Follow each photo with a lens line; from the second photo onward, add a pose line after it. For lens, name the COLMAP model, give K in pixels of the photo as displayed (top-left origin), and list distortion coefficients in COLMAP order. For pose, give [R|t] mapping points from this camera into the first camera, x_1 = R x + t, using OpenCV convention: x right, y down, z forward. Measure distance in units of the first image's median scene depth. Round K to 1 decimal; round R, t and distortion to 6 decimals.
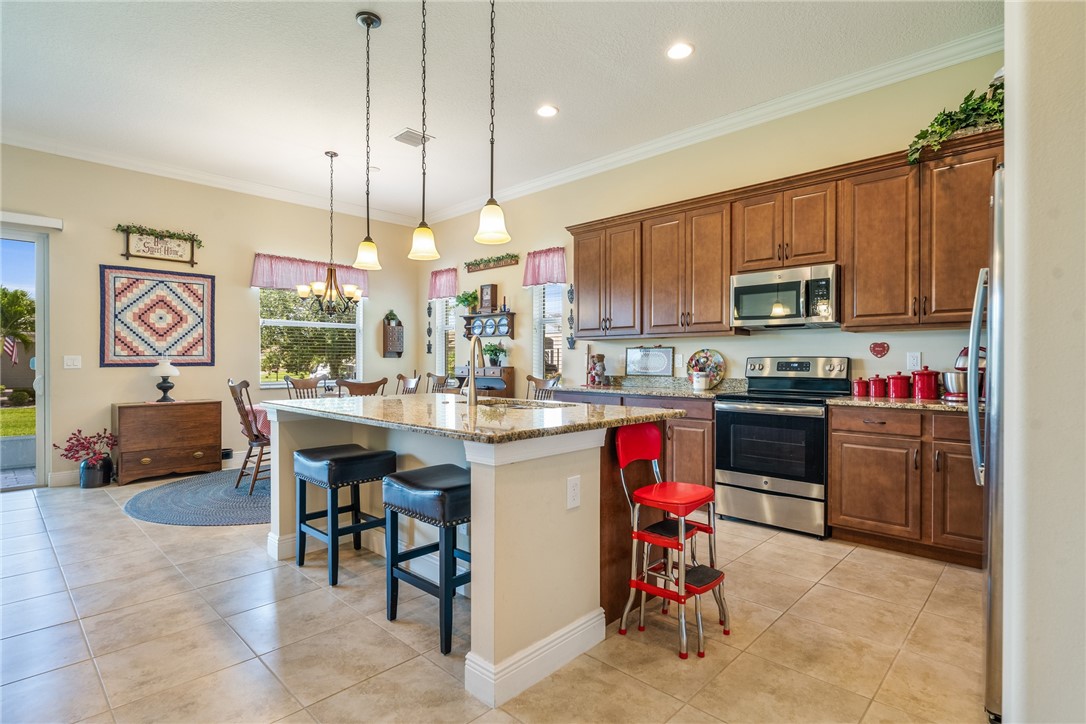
lens RADIAL K [[535.6, 0, 546.9], [0, 535.6, 362.5], [0, 0, 1]] dist [-0.024997, -0.000295]
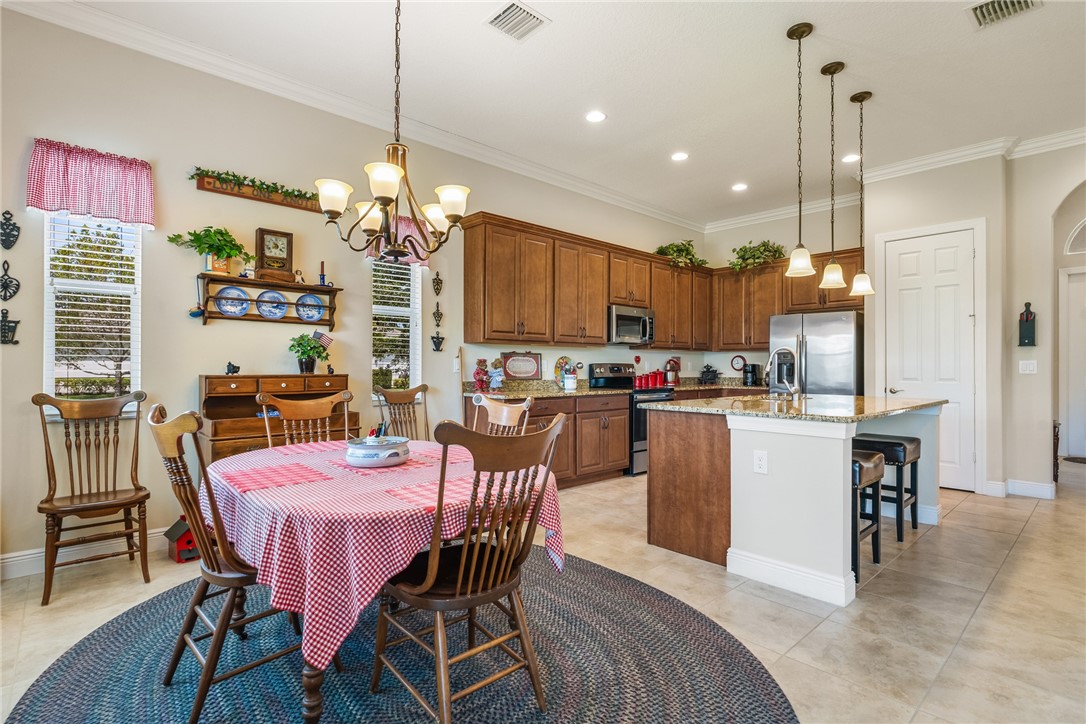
lens RADIAL K [[538.6, 0, 540.7], [0, 538.6, 363.7], [0, 0, 1]] dist [-0.003182, 0.000406]
pose [[0.060878, 0.004470, 0.998135, -0.786055], [-0.000989, 0.999990, -0.004418, -0.001999], [-0.998145, -0.000718, 0.060882, 0.807289]]
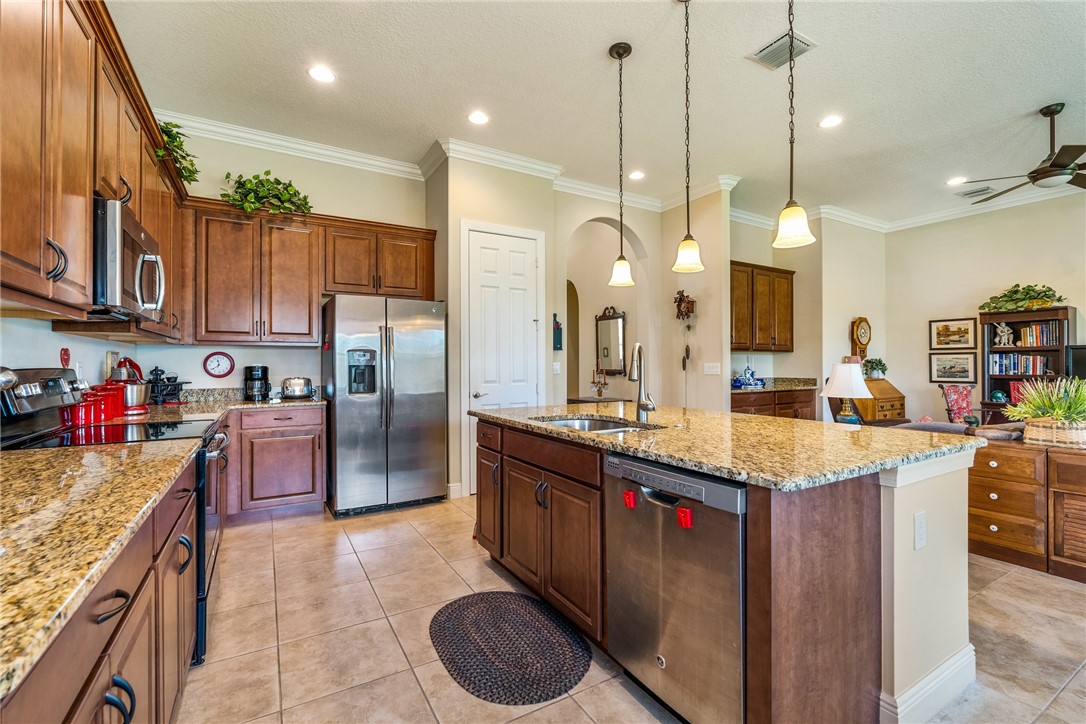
lens RADIAL K [[479.5, 0, 554.0], [0, 479.5, 364.4], [0, 0, 1]] dist [-0.003445, -0.000735]
pose [[-0.966390, 0.002955, 0.257062, -0.108791], [0.003228, 0.999995, 0.000643, -0.009211], [-0.257059, 0.001451, -0.966395, 0.961492]]
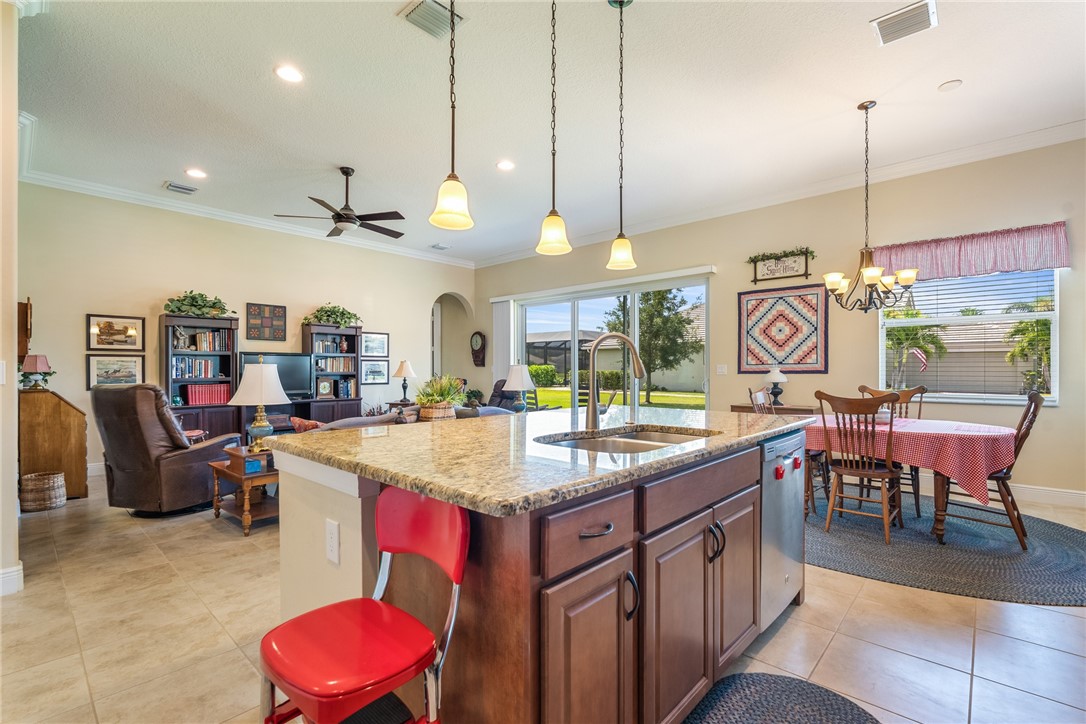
lens RADIAL K [[479.5, 0, 551.1], [0, 479.5, 368.0], [0, 0, 1]] dist [-0.003445, -0.000735]
pose [[0.034131, 0.000622, -0.999417, 0.272321], [0.000631, 1.000000, 0.000643, -0.005819], [0.999417, -0.000652, 0.034130, 0.487340]]
